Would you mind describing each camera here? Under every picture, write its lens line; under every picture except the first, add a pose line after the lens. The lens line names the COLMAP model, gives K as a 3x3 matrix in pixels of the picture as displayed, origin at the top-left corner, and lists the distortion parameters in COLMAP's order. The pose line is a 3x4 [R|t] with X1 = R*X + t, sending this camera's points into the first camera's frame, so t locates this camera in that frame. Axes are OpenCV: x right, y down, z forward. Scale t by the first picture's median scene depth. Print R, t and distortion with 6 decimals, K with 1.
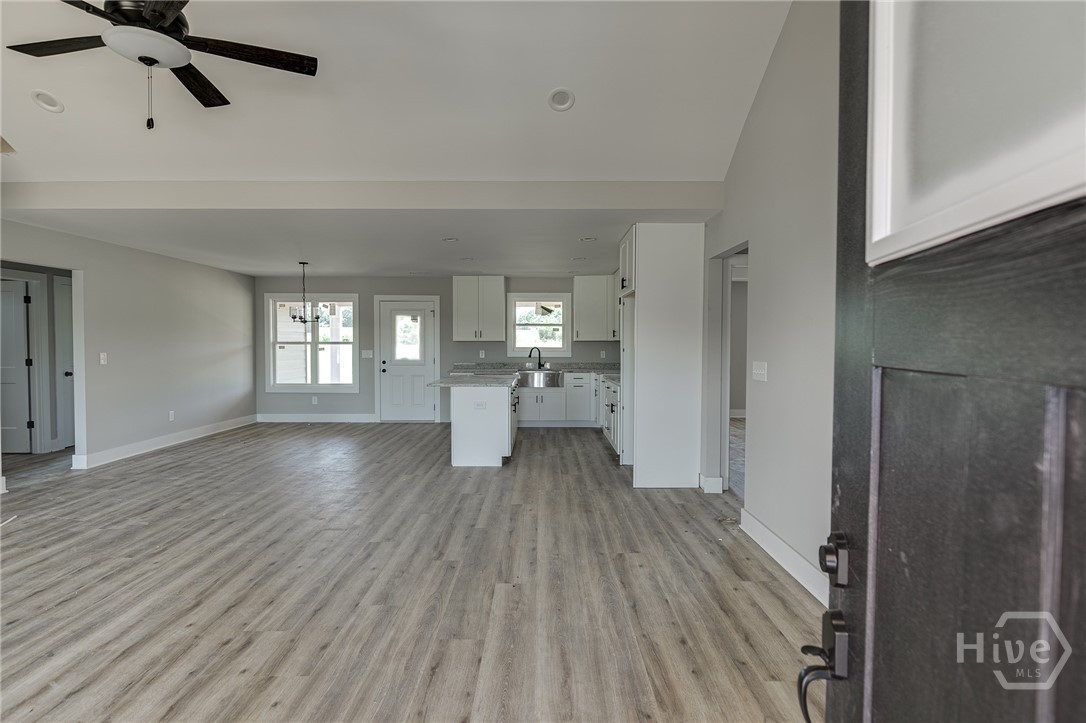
lens RADIAL K [[556.8, 0, 542.7], [0, 556.8, 356.5], [0, 0, 1]] dist [-0.000298, -0.006628]
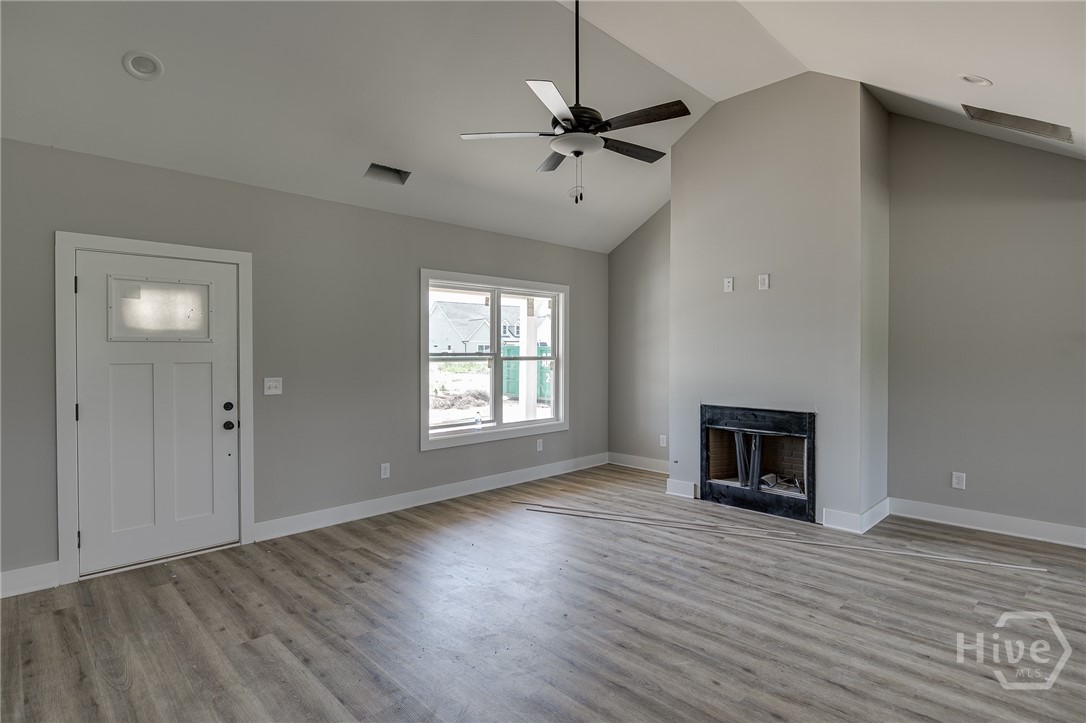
lens RADIAL K [[556.8, 0, 542.7], [0, 556.8, 356.5], [0, 0, 1]] dist [-0.000298, -0.006628]
pose [[-0.713354, 0.005415, -0.700783, 0.215037], [-0.022081, 0.999300, 0.030198, -0.051660], [0.700456, 0.037016, -0.712735, 1.366529]]
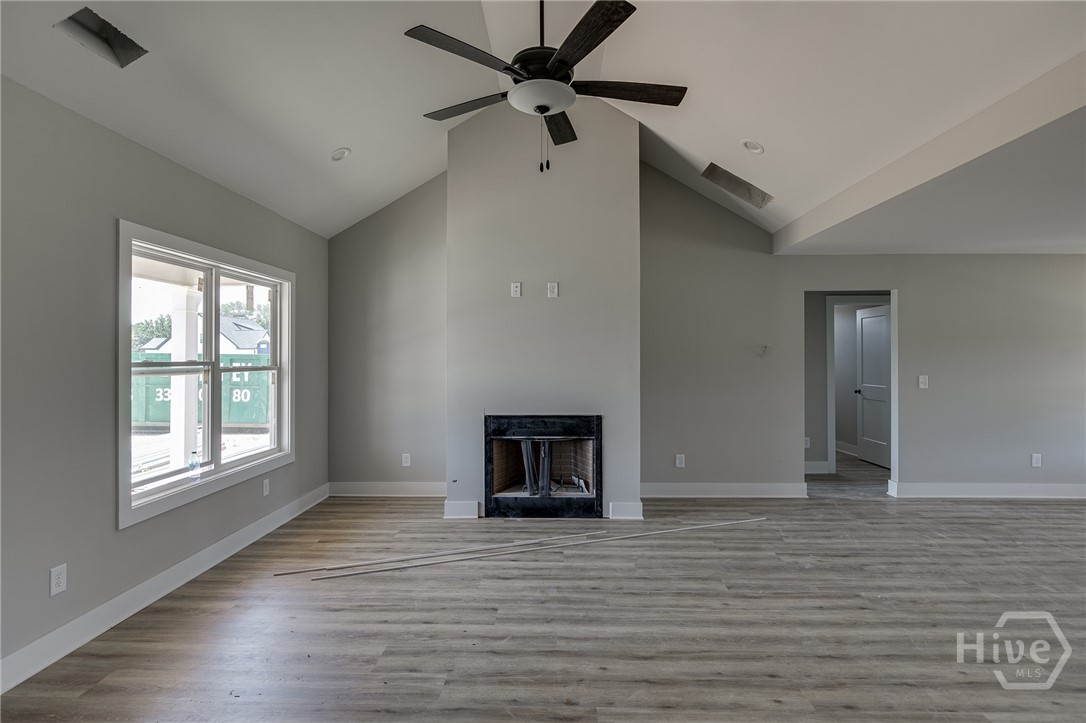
lens RADIAL K [[556.8, 0, 542.7], [0, 556.8, 356.5], [0, 0, 1]] dist [-0.000298, -0.006628]
pose [[-0.029470, -0.002476, -0.999563, 0.257618], [-0.028380, 0.999596, -0.001639, -0.034943], [0.999163, 0.028320, -0.029528, 0.740013]]
